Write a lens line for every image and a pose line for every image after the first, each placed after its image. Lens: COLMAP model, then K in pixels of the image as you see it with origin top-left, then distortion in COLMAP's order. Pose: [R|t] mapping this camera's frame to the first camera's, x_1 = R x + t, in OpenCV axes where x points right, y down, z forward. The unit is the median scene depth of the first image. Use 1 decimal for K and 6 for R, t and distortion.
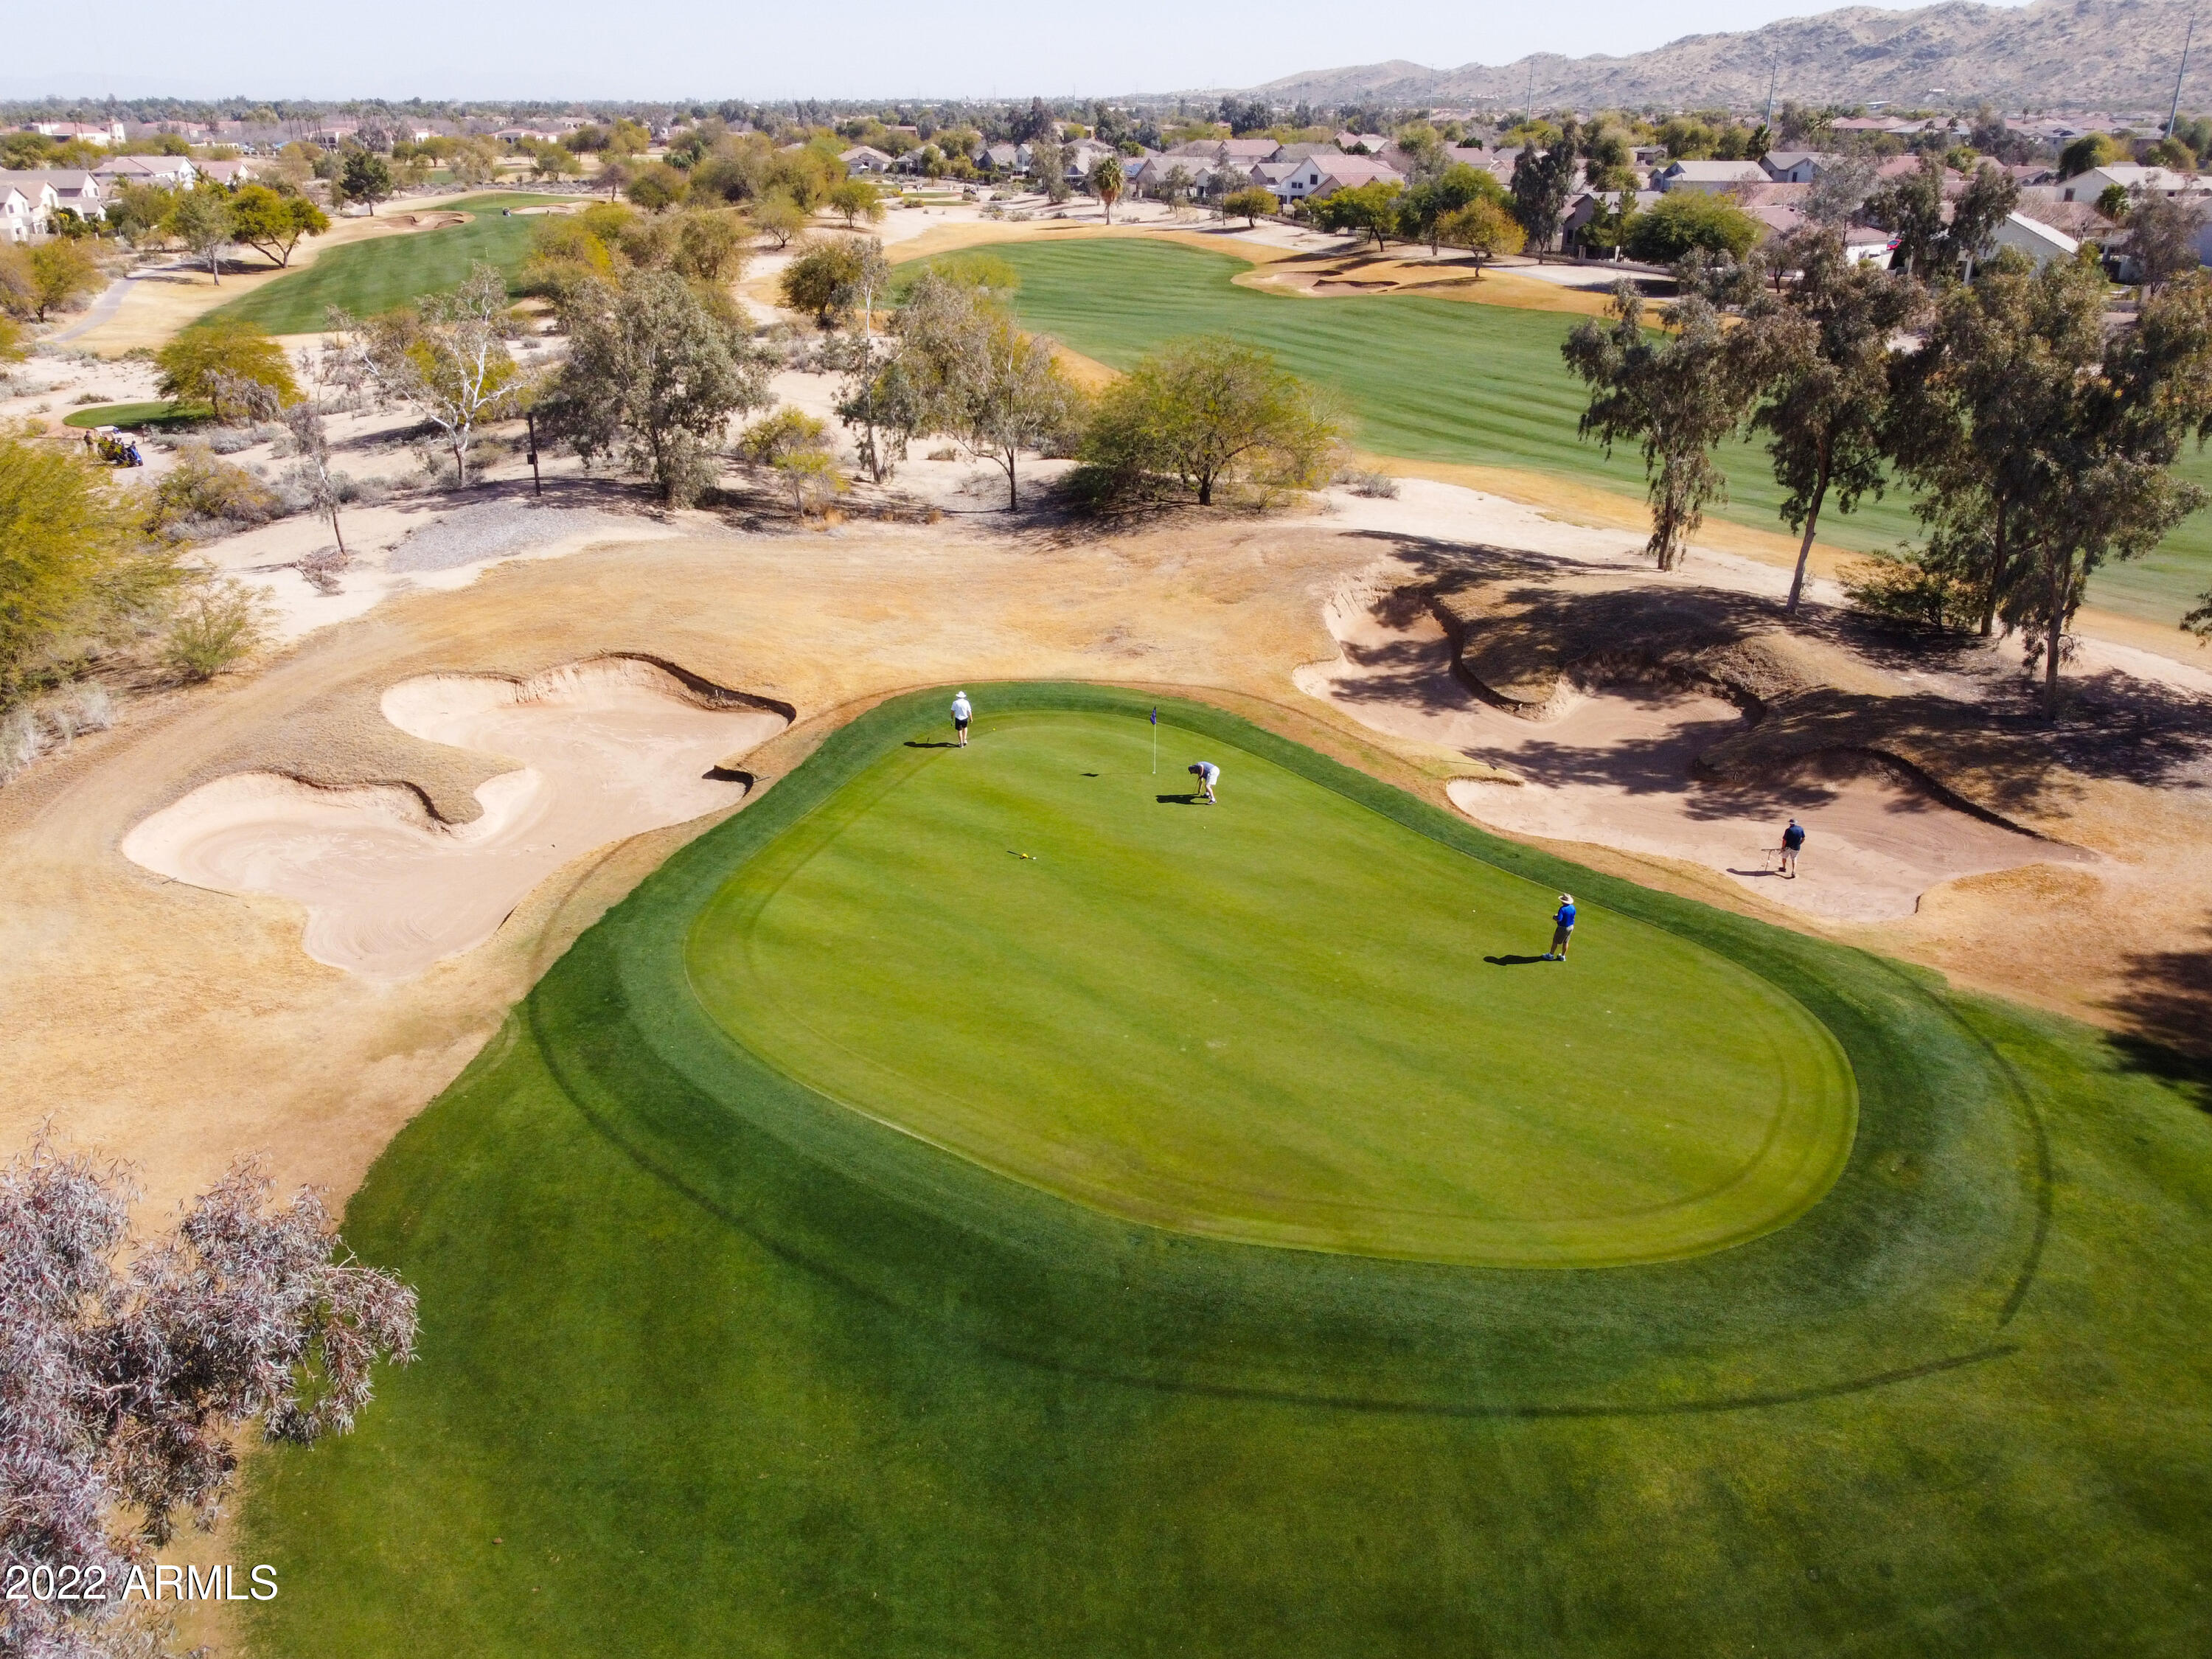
lens RADIAL K [[1778.6, 0, 1106.0], [0, 1778.6, 829.5], [0, 0, 1]] dist [-0.006181, 0.003297]
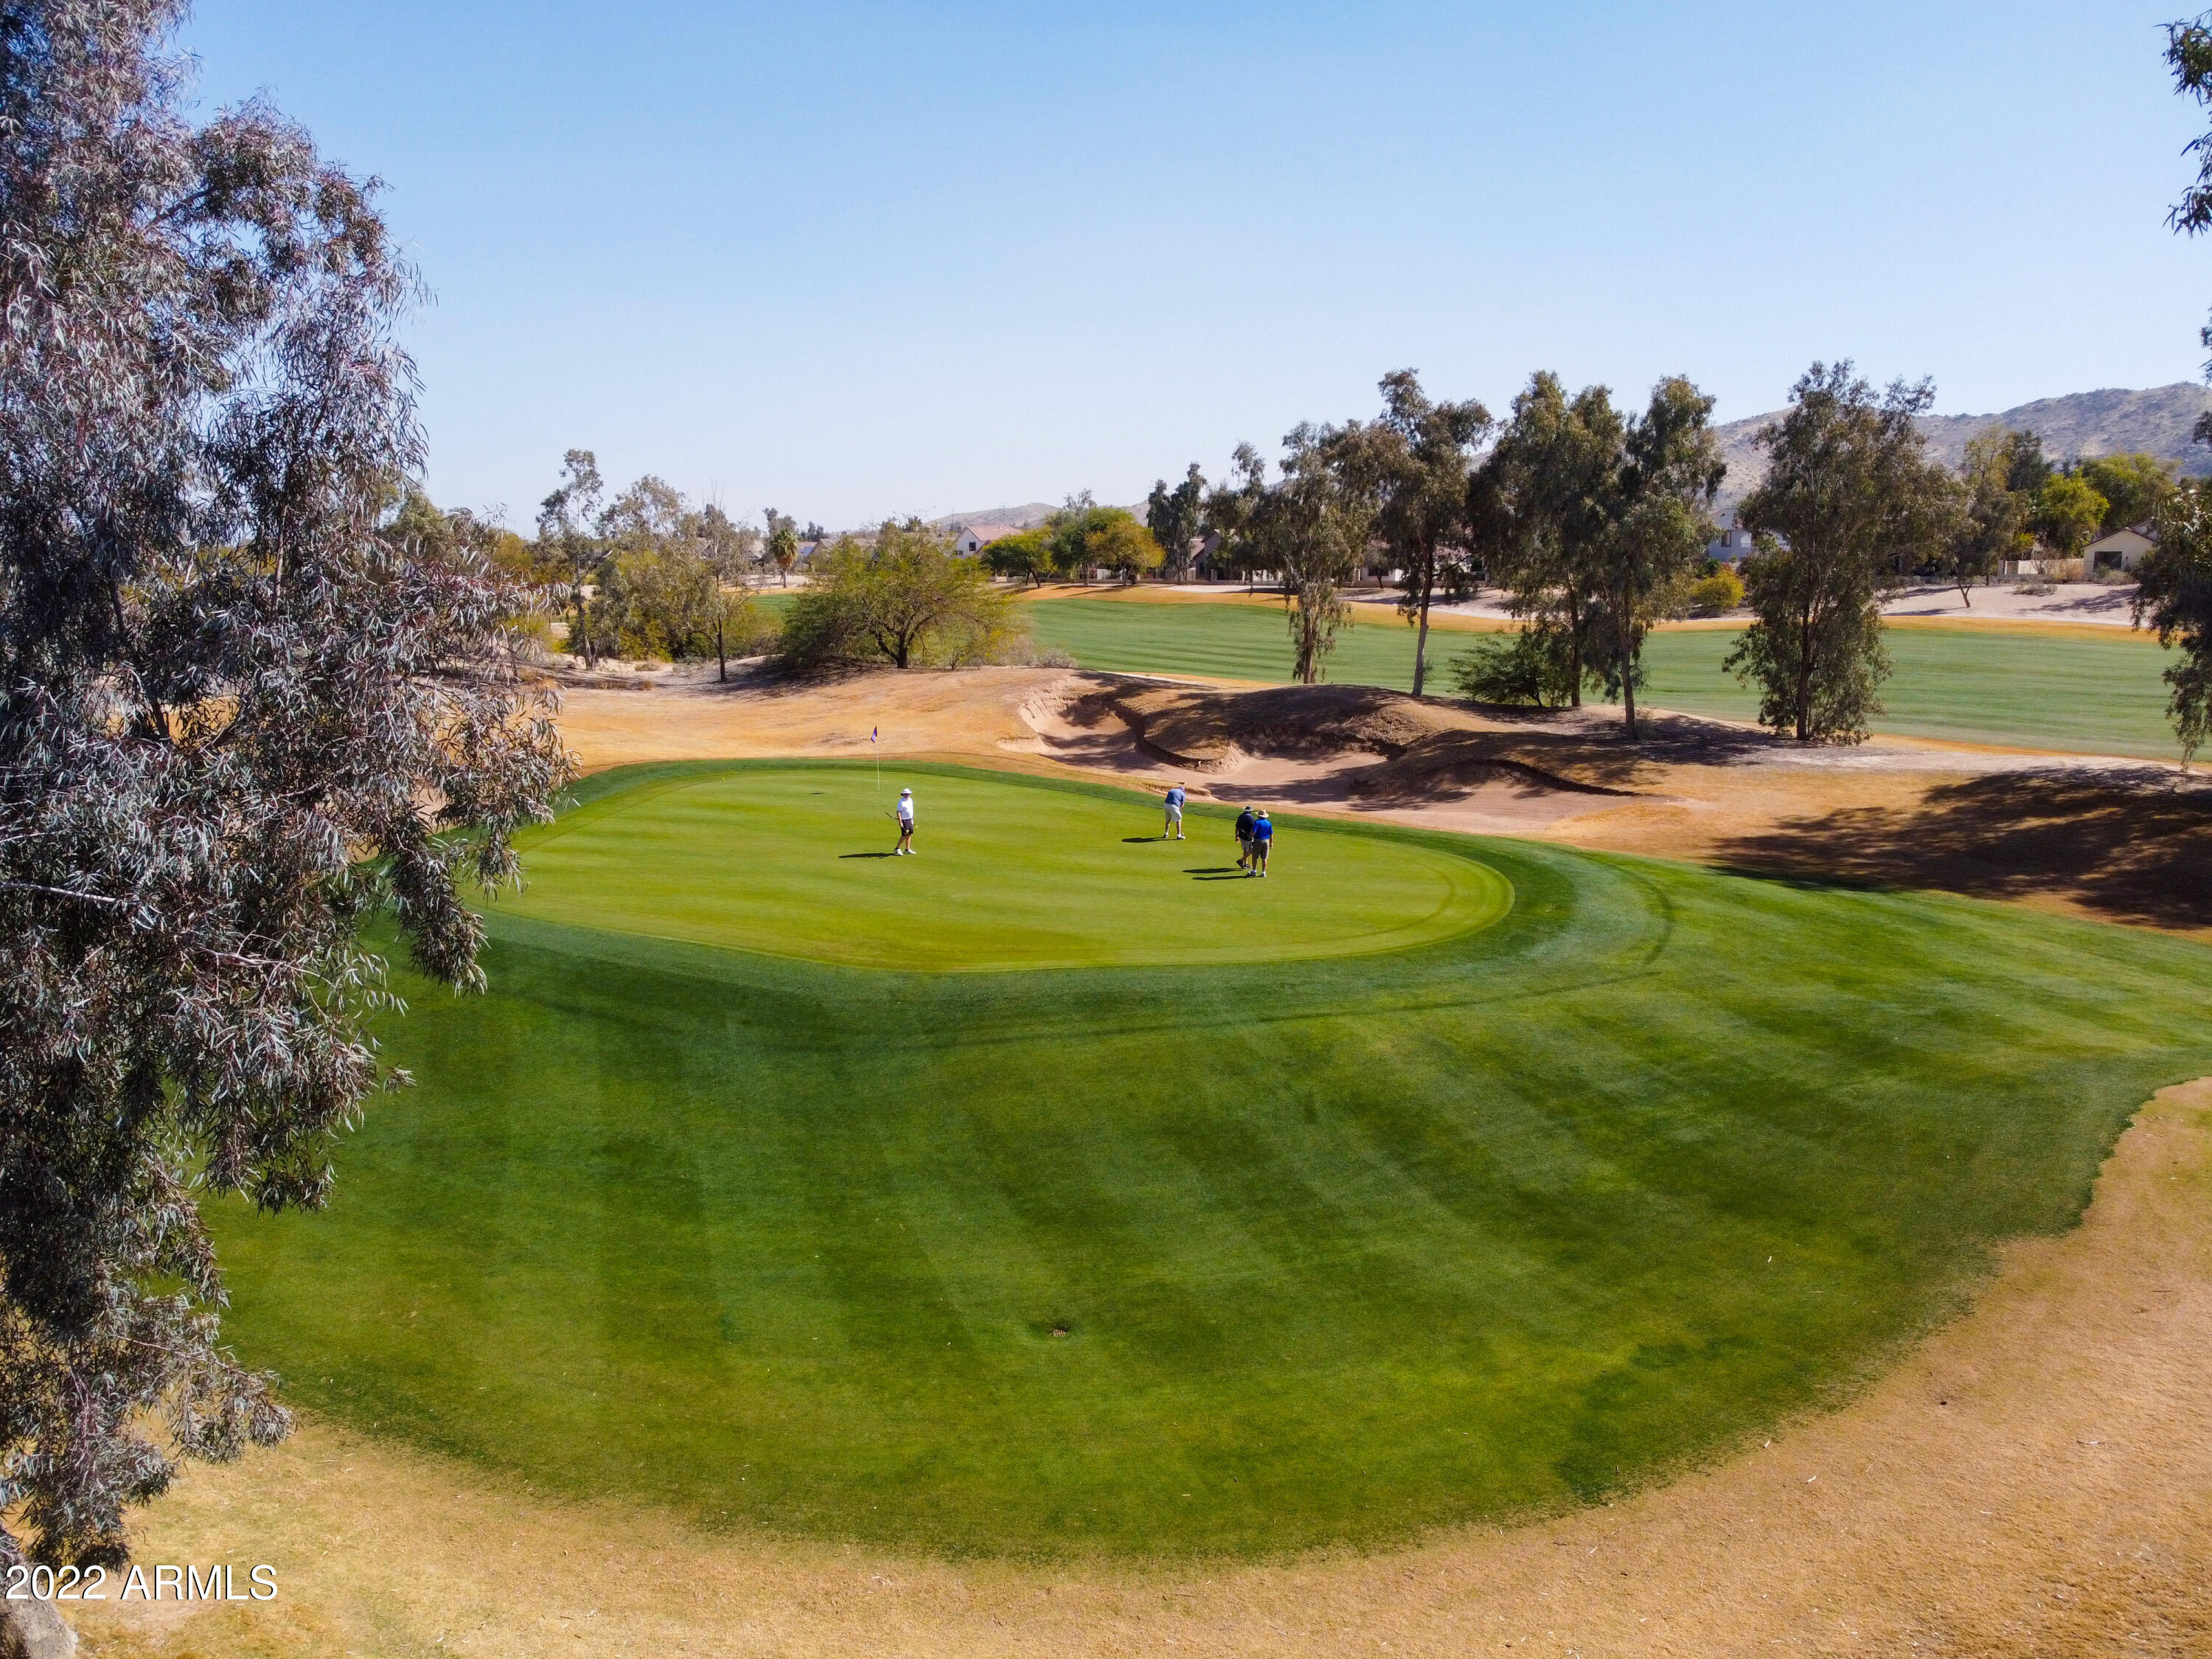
lens RADIAL K [[1733.7, 0, 1132.4], [0, 1733.7, 828.0], [0, 0, 1]] dist [0.019599, -0.000327]
pose [[0.979197, -0.047945, 0.197168, -0.028437], [0.092461, 0.970371, -0.223228, 0.220064], [-0.180624, 0.236815, 0.954617, -0.033514]]
